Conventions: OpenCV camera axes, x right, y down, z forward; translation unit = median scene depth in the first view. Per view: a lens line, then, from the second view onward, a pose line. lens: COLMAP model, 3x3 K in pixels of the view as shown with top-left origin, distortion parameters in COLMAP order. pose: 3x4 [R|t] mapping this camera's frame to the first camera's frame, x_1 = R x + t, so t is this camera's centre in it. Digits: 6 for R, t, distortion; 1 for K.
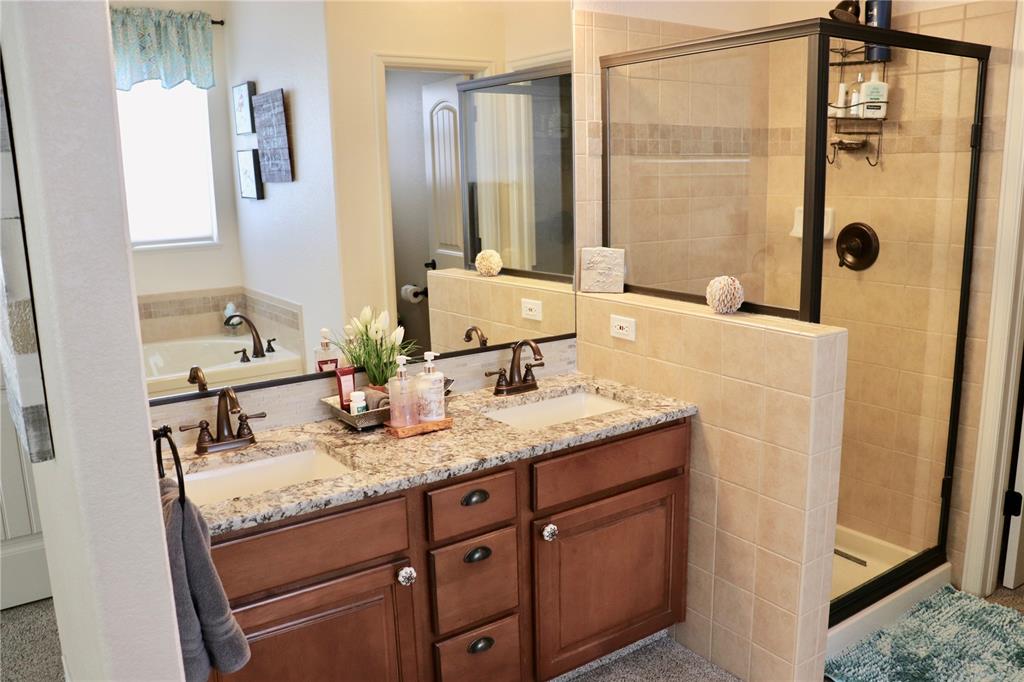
lens RADIAL K [[848.6, 0, 513.1], [0, 848.6, 342.2], [0, 0, 1]] dist [-0.098649, -0.002418]
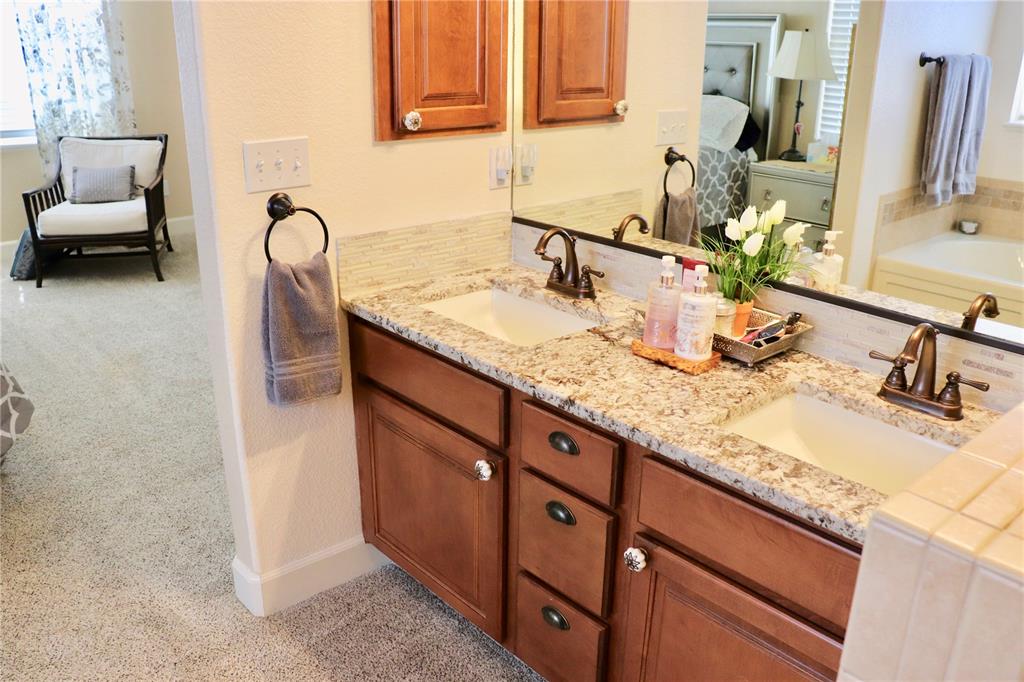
lens RADIAL K [[848.6, 0, 512.2], [0, 848.6, 340.9], [0, 0, 1]] dist [-0.098649, -0.002418]
pose [[0.117928, 0.362431, -0.924520, 0.606305], [-0.214019, 0.918413, 0.332737, -0.142428], [0.969685, 0.158626, 0.185874, 0.768371]]
